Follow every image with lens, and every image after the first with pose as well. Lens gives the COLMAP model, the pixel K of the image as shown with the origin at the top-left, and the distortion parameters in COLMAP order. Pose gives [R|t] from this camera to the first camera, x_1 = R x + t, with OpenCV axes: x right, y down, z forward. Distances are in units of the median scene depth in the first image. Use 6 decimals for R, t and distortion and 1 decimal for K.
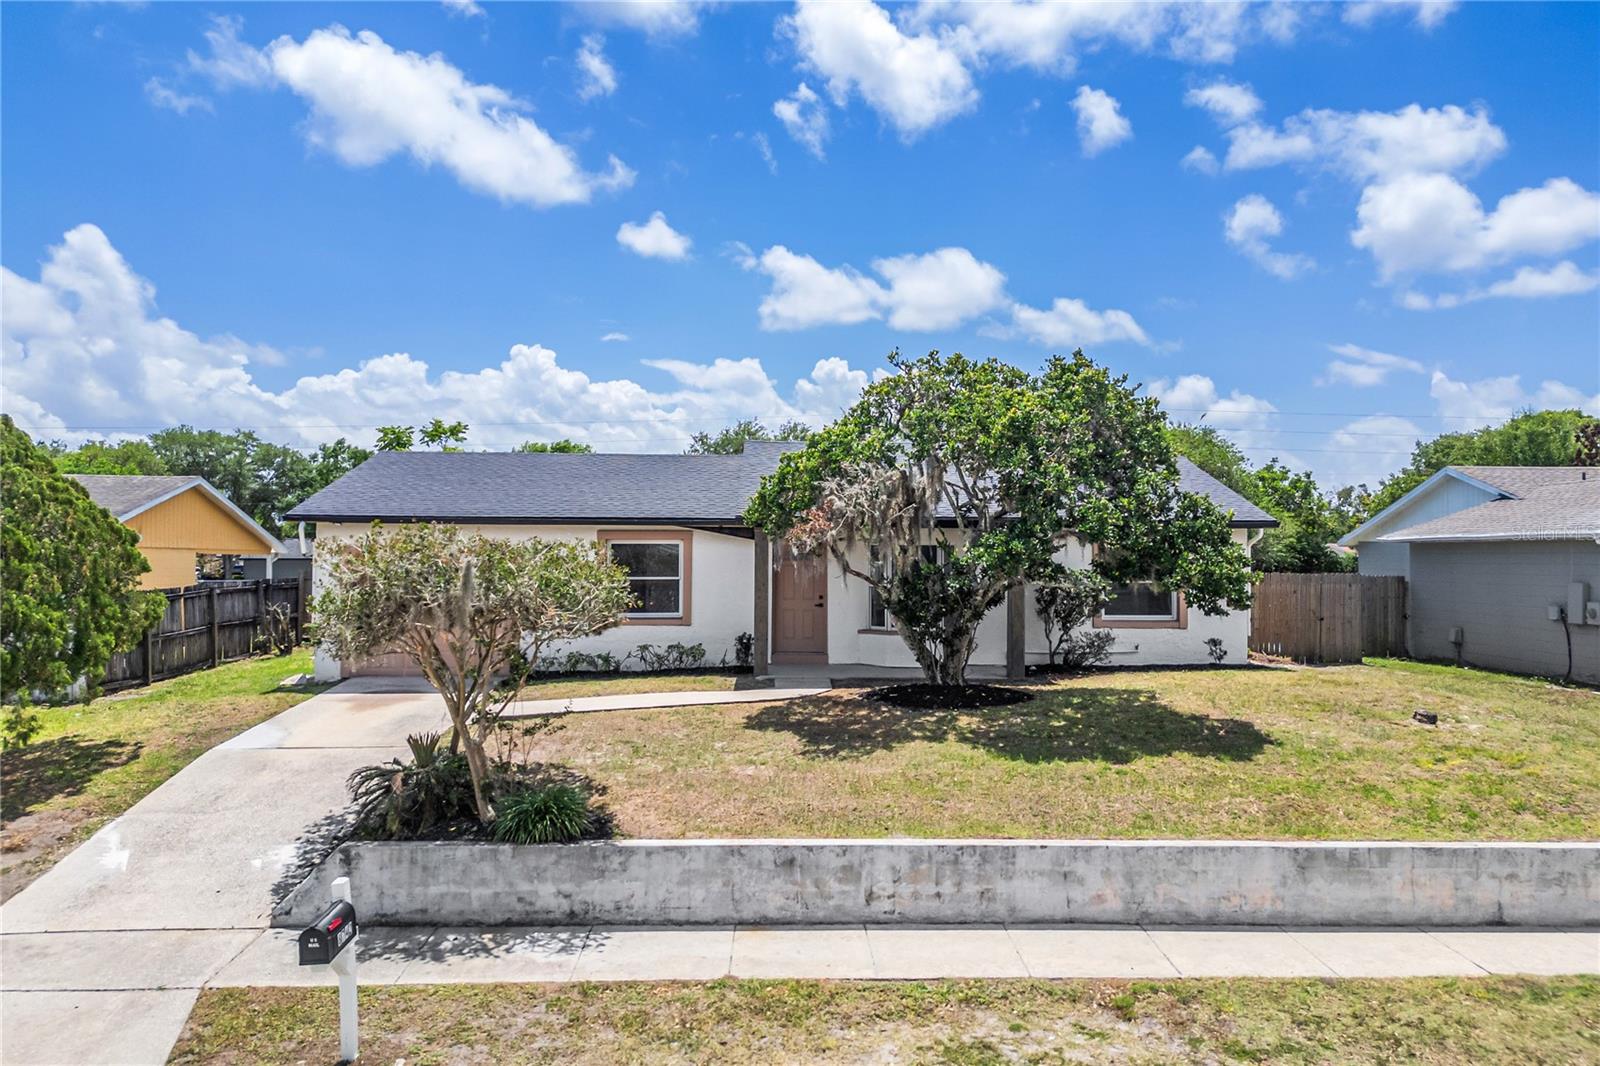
lens RADIAL K [[1132.9, 0, 769.2], [0, 1132.9, 505.4], [0, 0, 1]] dist [0.089442, -0.002651]
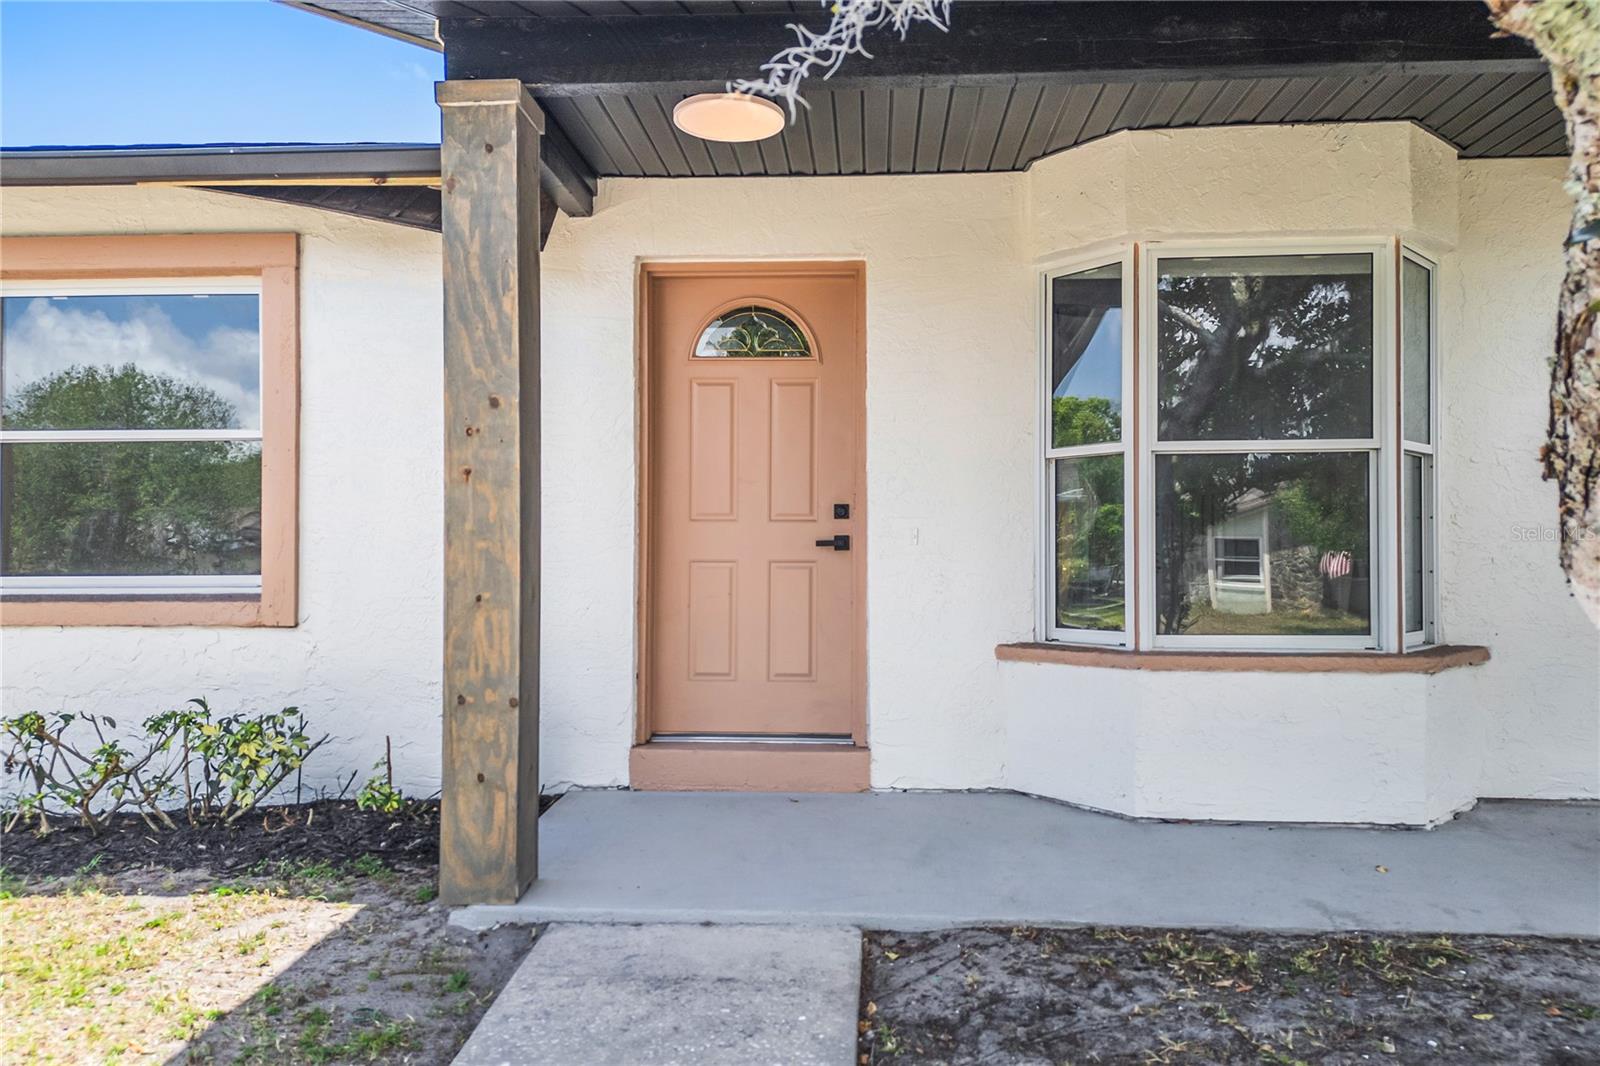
lens RADIAL K [[1142.4, 0, 802.7], [0, 1142.4, 536.6], [0, 0, 1]] dist [0.088153, -0.096409]
pose [[0.998889, -0.005106, -0.046843, 0.065157], [0.006266, 0.999677, 0.024634, 0.108280], [0.046702, -0.024901, 0.998598, 1.014887]]
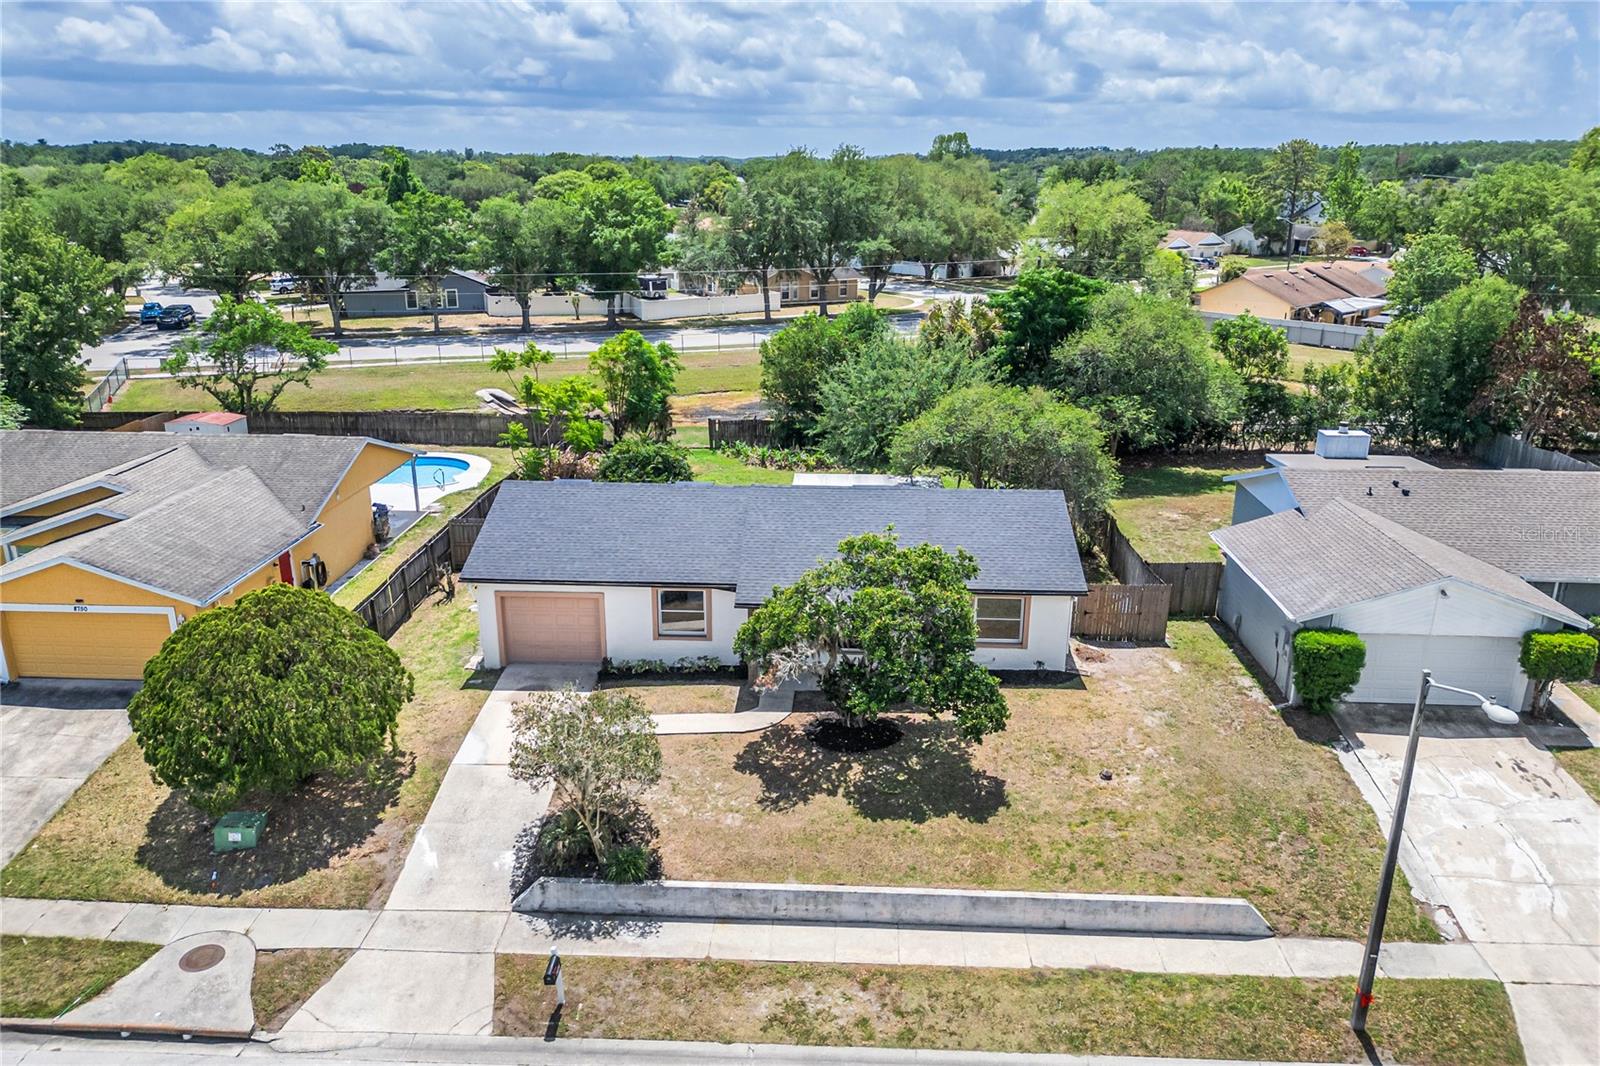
lens RADIAL K [[1194.8, 0, 746.9], [0, 1194.8, 534.1], [0, 0, 1]] dist [-0.001890, 0.829241]
pose [[0.996607, 0.013295, -0.081225, 0.145187], [0.013950, 0.945306, 0.325886, -0.755758], [0.081115, -0.325914, 0.941913, -0.655722]]
